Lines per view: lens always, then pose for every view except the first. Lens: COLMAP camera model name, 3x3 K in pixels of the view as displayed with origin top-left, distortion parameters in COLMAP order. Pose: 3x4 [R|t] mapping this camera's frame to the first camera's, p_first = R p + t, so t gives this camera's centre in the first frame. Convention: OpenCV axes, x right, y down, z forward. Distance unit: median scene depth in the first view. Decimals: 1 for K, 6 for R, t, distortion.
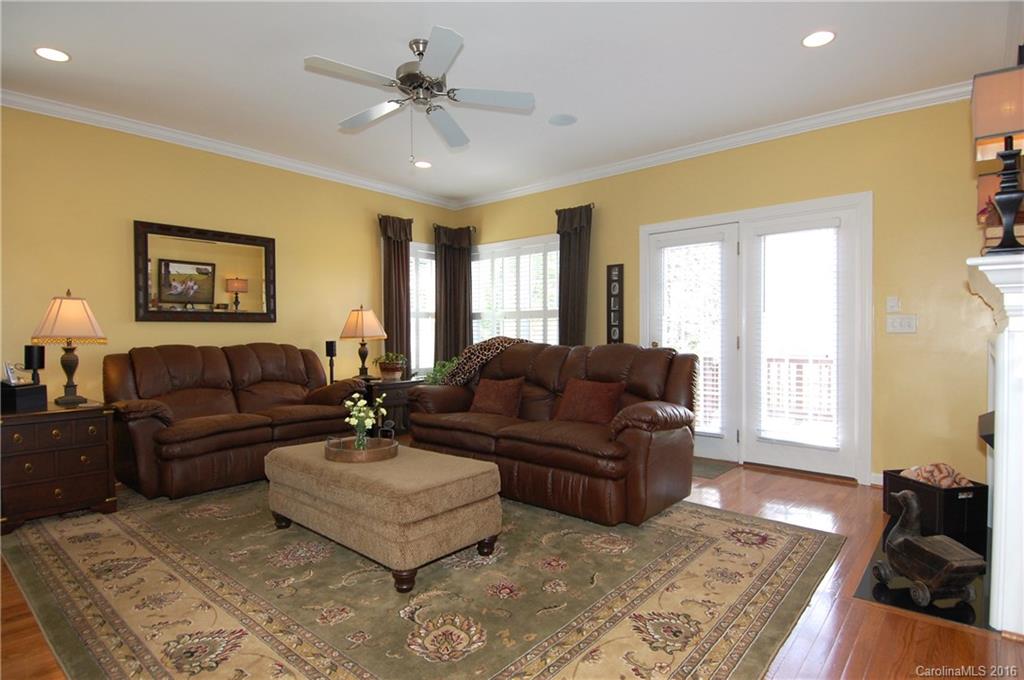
lens RADIAL K [[536.3, 0, 521.4], [0, 536.3, 337.4], [0, 0, 1]] dist [0.054023, -0.055075]
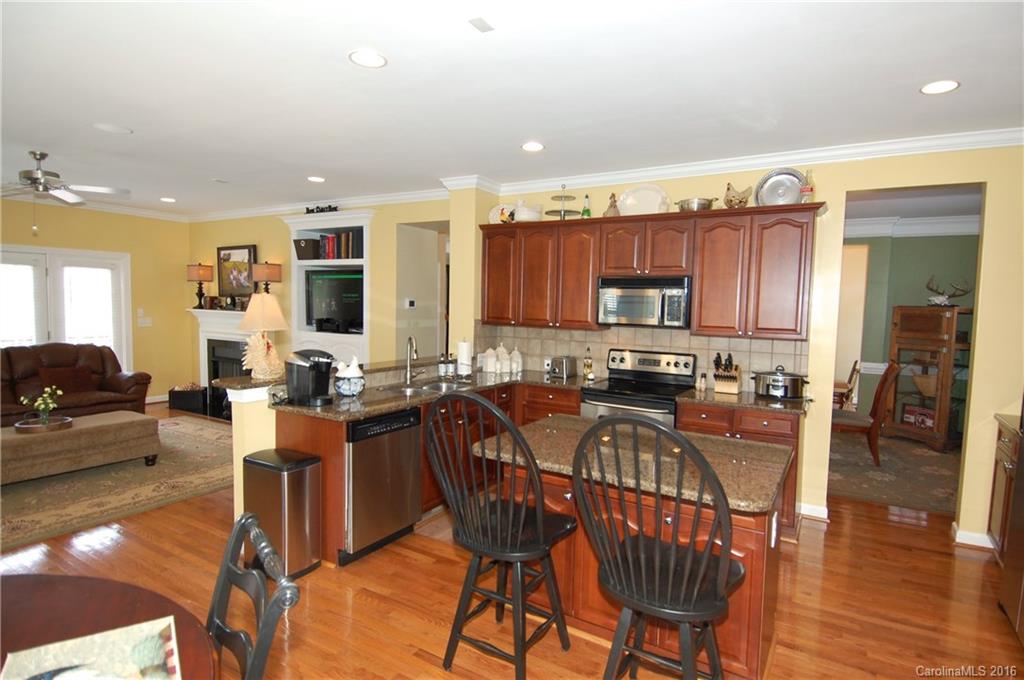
lens RADIAL K [[543.0, 0, 528.4], [0, 543.0, 340.6], [0, 0, 1]] dist [0.054973, -0.057042]
pose [[-0.171000, -0.073841, 0.982500, -1.144661], [-0.021663, 0.997228, 0.071178, -0.097315], [-0.985033, -0.009112, -0.172126, -0.045253]]
